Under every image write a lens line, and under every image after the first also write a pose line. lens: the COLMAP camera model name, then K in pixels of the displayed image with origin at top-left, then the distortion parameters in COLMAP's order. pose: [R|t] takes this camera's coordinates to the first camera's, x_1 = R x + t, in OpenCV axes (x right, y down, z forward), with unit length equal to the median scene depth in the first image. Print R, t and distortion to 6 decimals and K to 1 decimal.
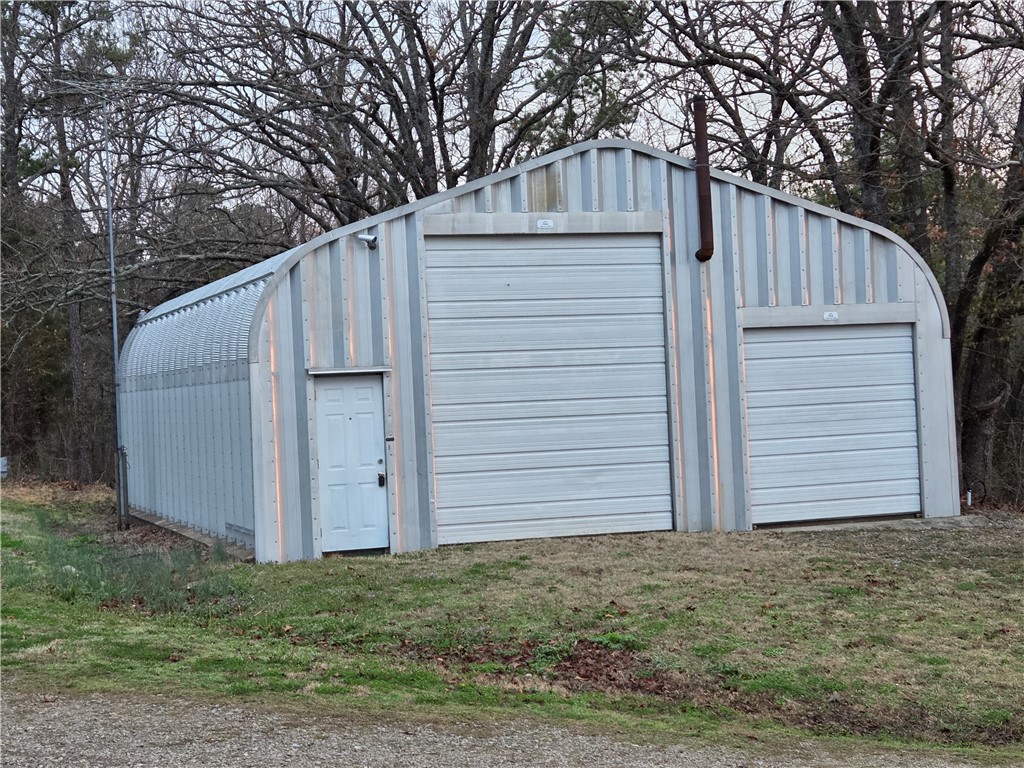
lens RADIAL K [[1878.8, 0, 512.0], [0, 1878.8, 384.0], [0, 0, 1]] dist [0.022087, -0.005750]
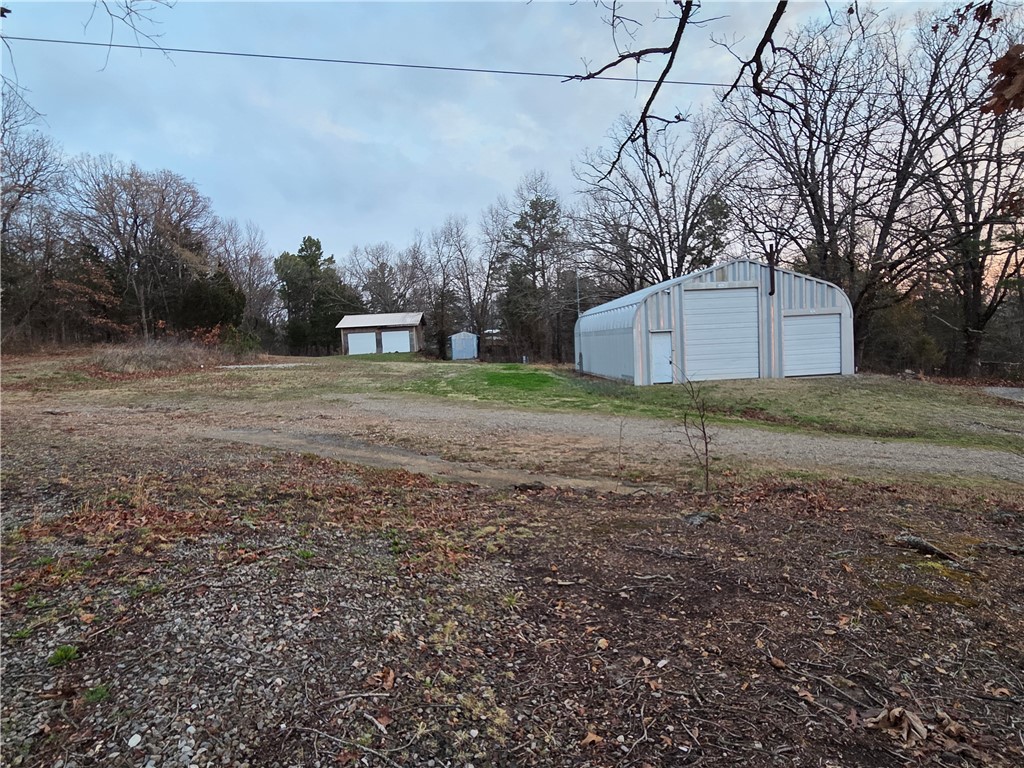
lens RADIAL K [[601.5, 0, 512.0], [0, 601.5, 384.0], [0, 0, 1]] dist [0.001180, 0.000097]
pose [[0.968660, 0.011818, -0.248110, -0.074015], [0.009220, 0.996468, 0.083461, -0.003667], [0.248220, -0.083133, 0.965130, -0.131637]]
